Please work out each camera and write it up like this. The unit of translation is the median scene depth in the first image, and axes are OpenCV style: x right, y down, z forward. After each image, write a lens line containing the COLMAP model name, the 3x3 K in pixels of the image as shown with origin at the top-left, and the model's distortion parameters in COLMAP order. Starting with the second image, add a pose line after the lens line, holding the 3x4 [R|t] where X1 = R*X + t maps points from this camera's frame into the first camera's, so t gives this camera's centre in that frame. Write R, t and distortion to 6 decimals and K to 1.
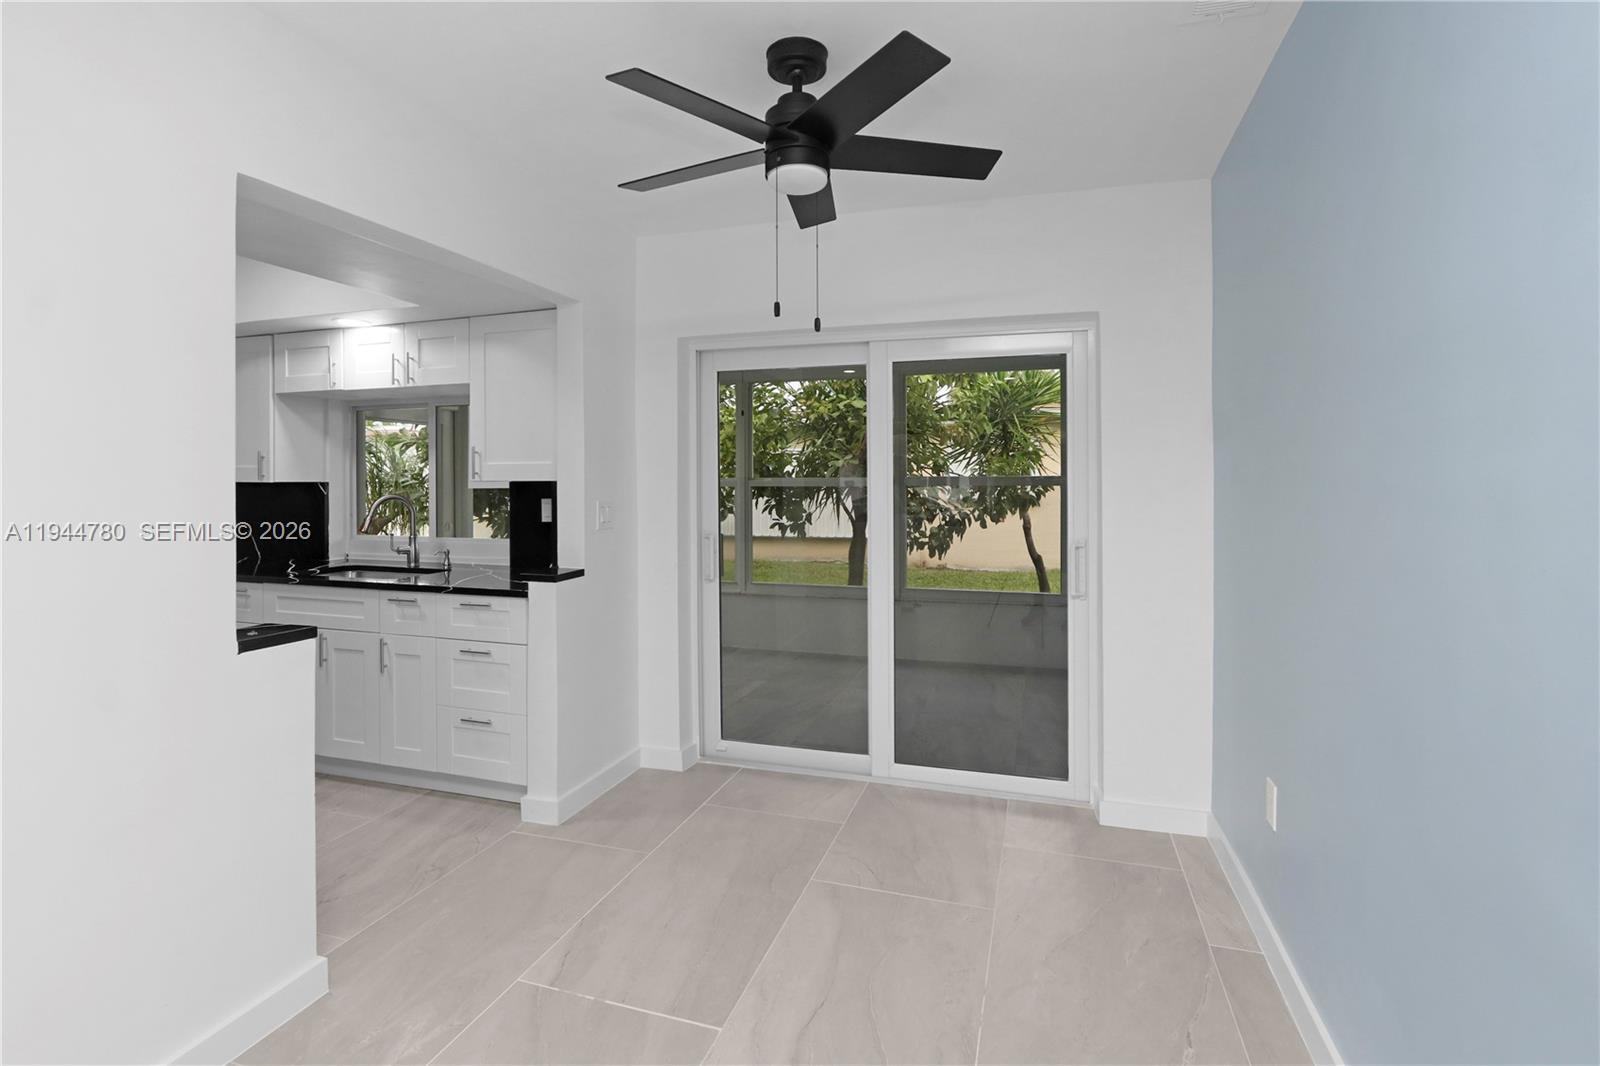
lens RADIAL K [[782.1, 0, 776.4], [0, 782.1, 484.1], [0, 0, 1]] dist [-0.005289, -0.000534]
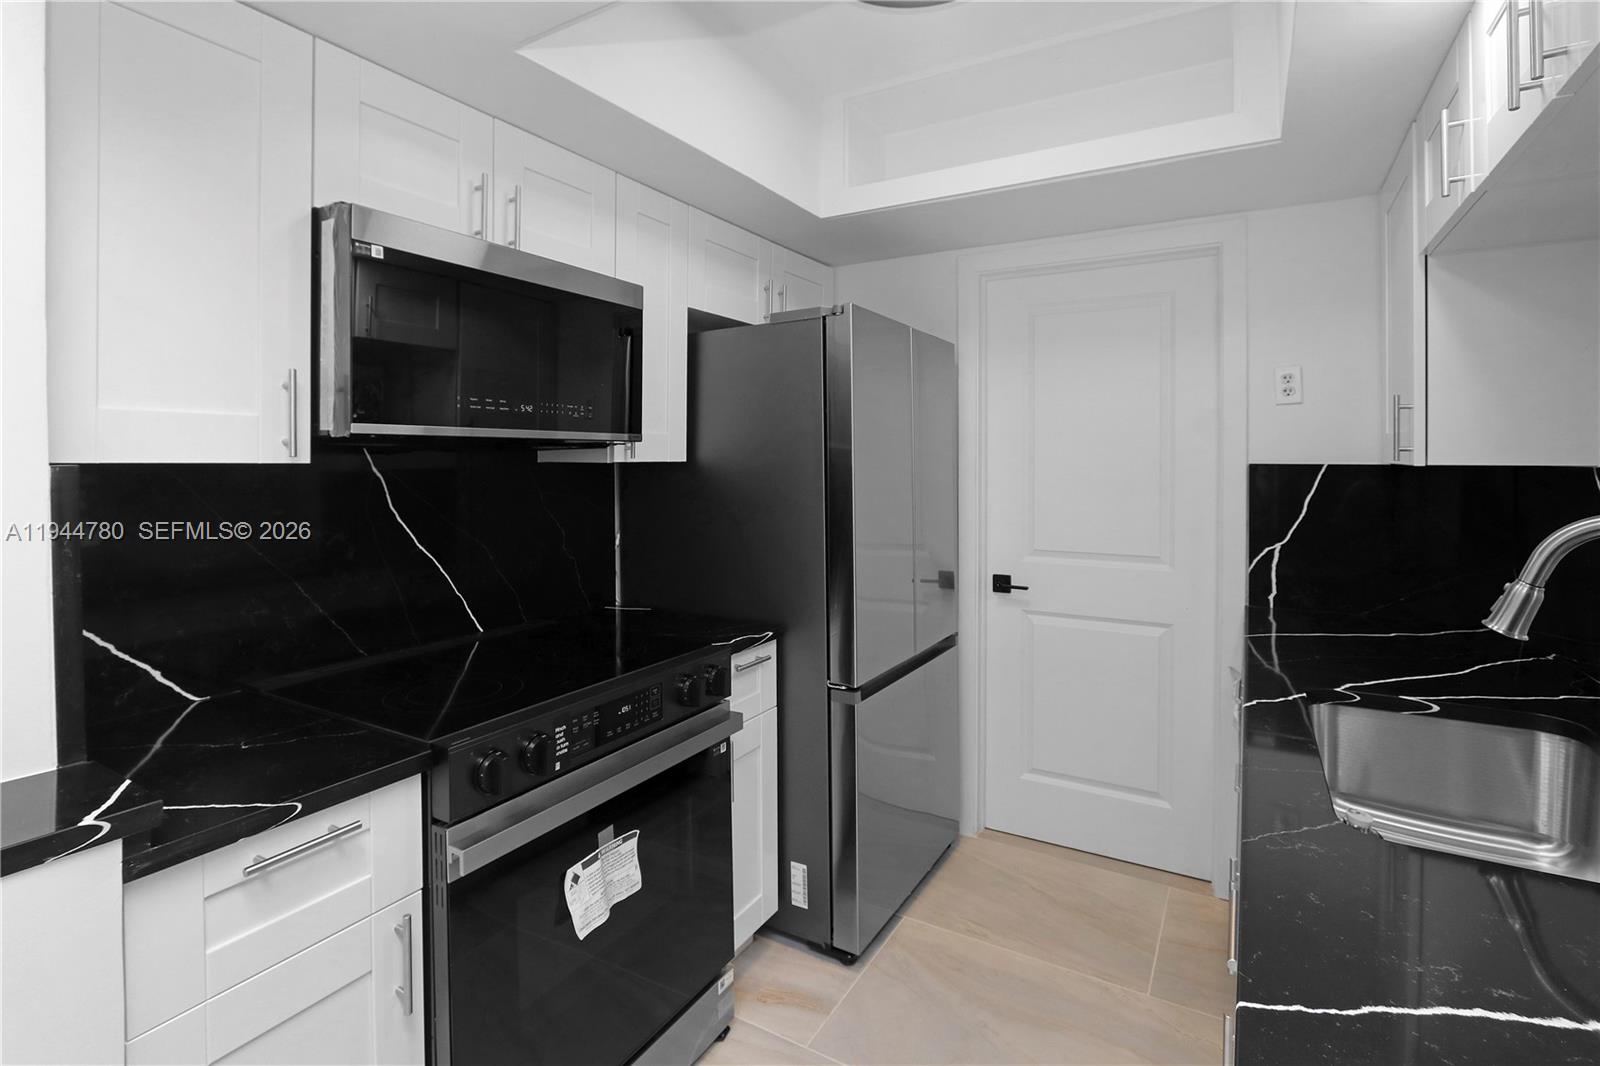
lens RADIAL K [[782.1, 0, 786.3], [0, 782.1, 479.7], [0, 0, 1]] dist [-0.005289, -0.000534]
pose [[-0.195968, 0.029092, -0.980179, -0.167771], [-0.006643, 0.999498, 0.030994, -0.004804], [0.980588, 0.012585, -0.195676, 0.729436]]
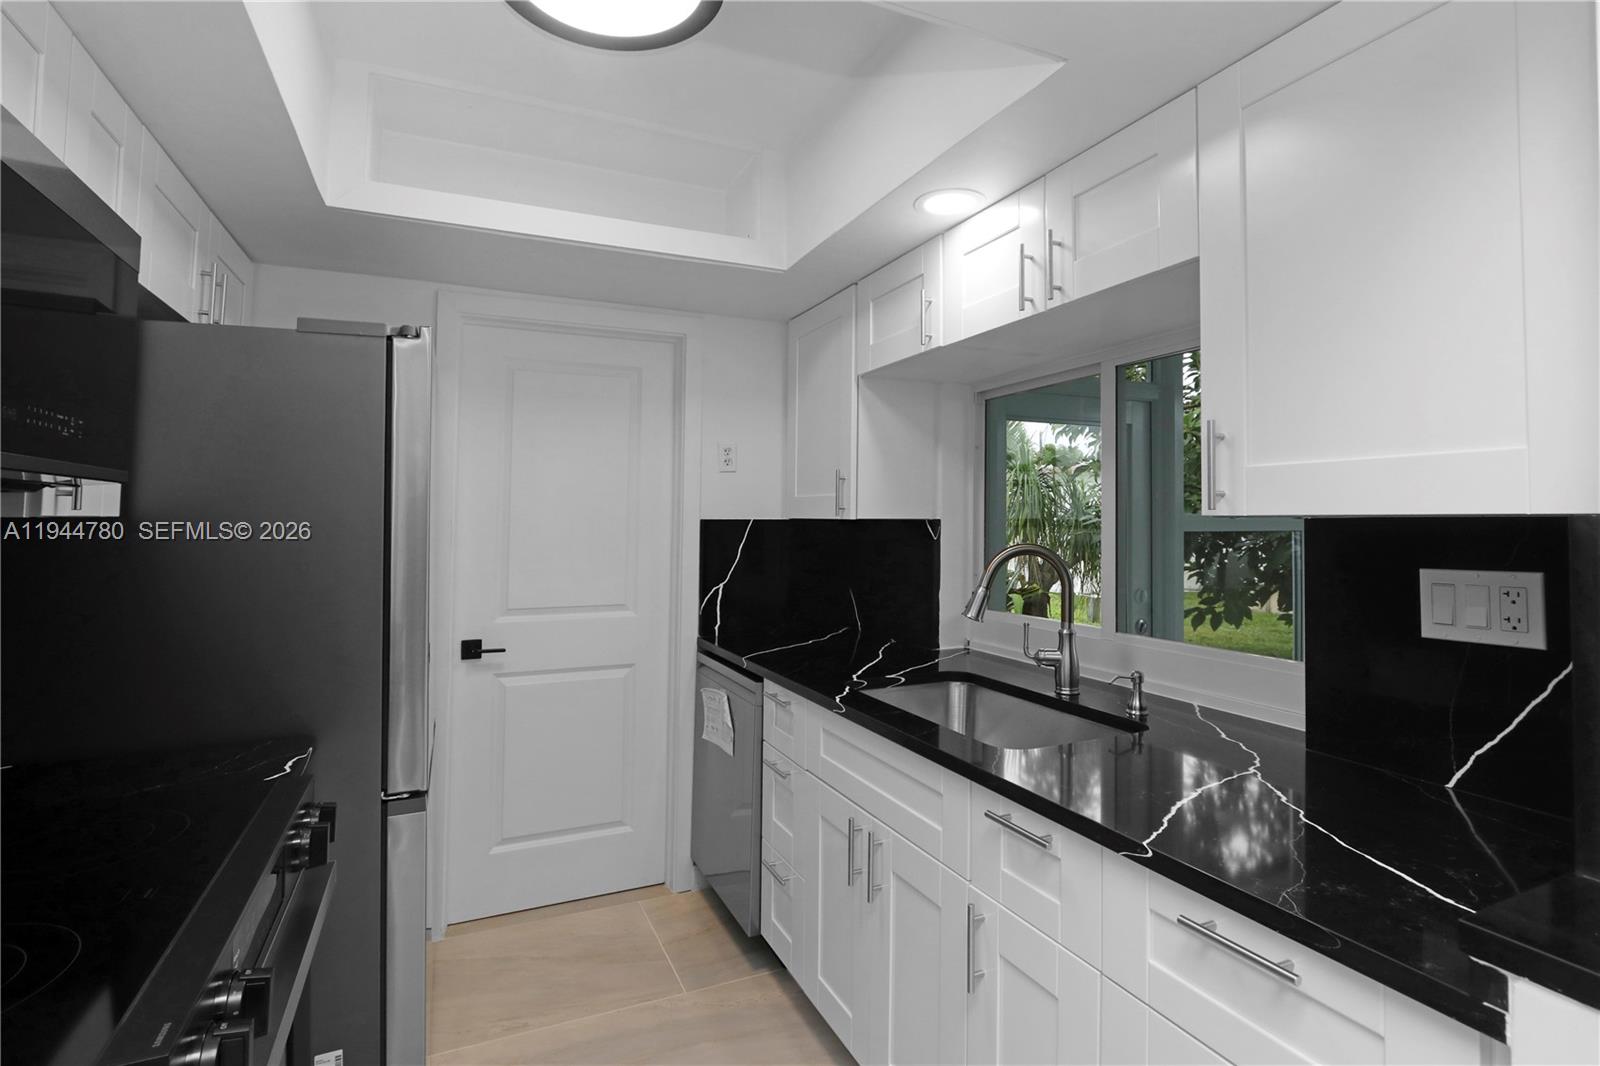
lens RADIAL K [[782.1, 0, 796.1], [0, 782.1, 514.4], [0, 0, 1]] dist [-0.005289, -0.000534]
pose [[0.687032, -0.001949, -0.726625, -0.227420], [-0.006789, 0.999936, -0.009101, -0.000033], [0.726595, 0.011185, 0.686974, 0.542409]]
